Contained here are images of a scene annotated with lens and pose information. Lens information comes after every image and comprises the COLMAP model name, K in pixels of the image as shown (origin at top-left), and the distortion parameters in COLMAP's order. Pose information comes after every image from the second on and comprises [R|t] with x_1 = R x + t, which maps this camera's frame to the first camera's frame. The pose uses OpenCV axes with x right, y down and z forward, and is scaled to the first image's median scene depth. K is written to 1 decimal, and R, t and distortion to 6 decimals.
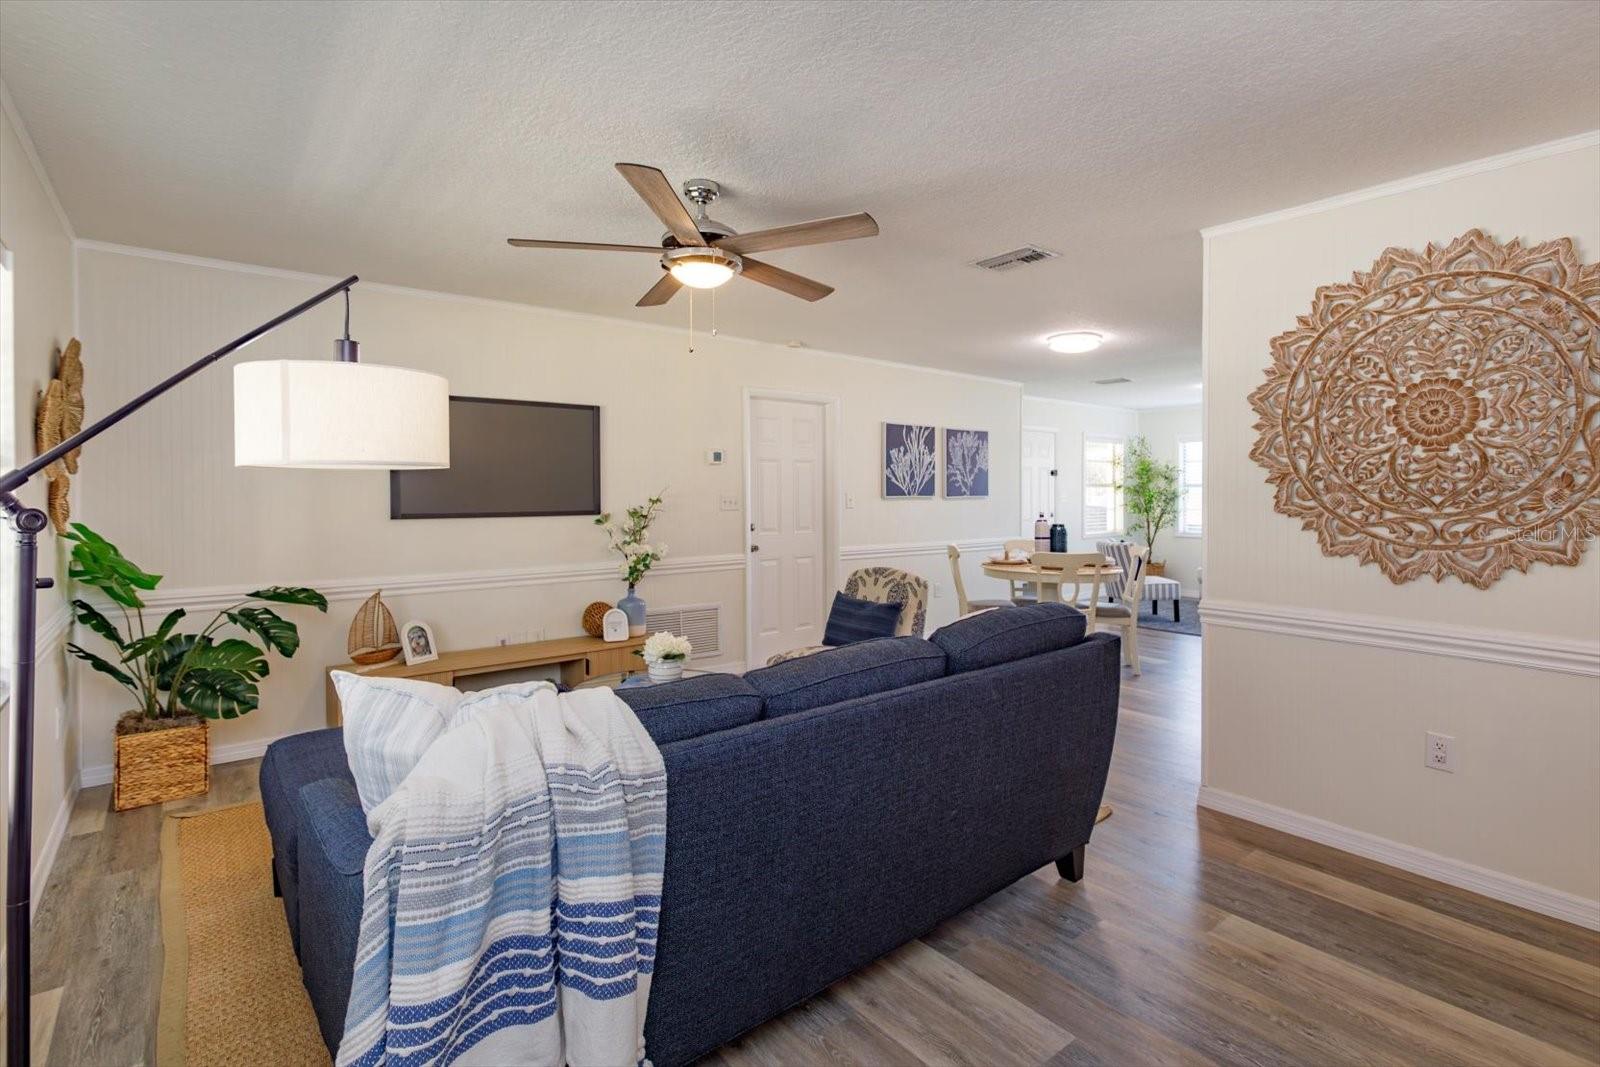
lens RADIAL K [[770.7, 0, 797.4], [0, 770.7, 498.8], [0, 0, 1]] dist [0.015023, -0.000230]
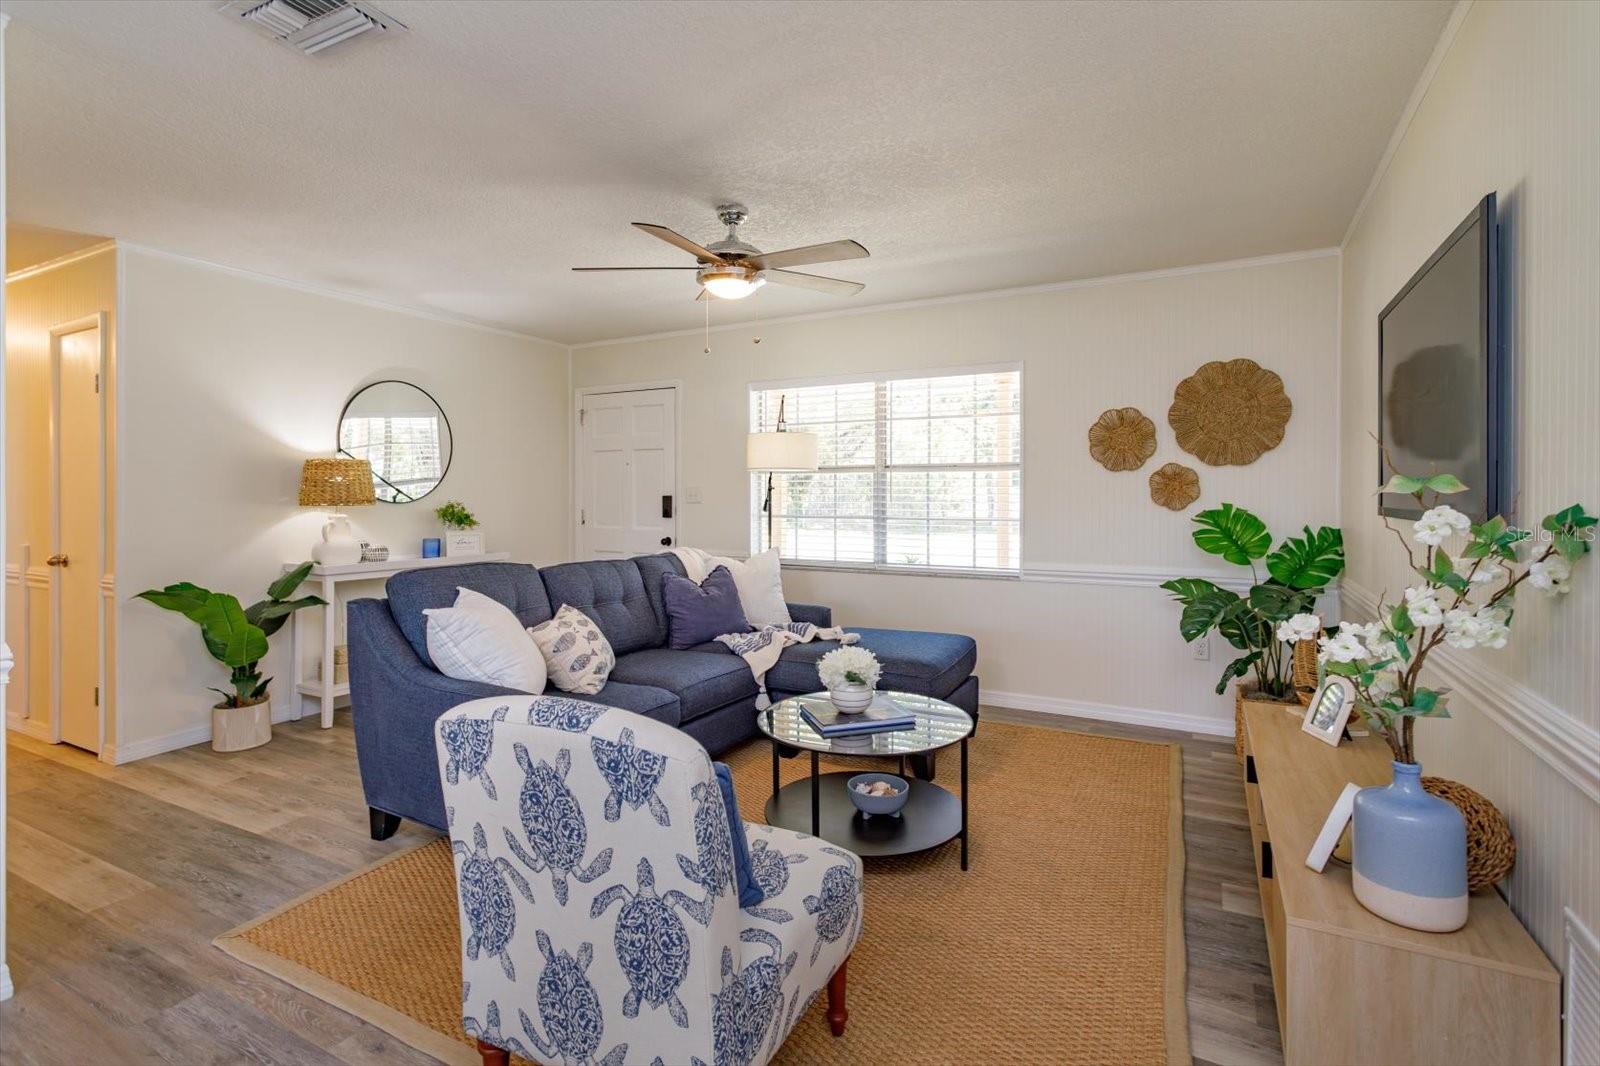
lens RADIAL K [[770.7, 0, 797.4], [0, 770.7, 498.3], [0, 0, 1]] dist [0.015023, -0.000230]
pose [[-0.916927, 0.003411, -0.399041, 0.302418], [-0.002551, 0.999893, 0.014410, 0.014146], [0.399047, 0.014231, -0.916820, 2.567754]]
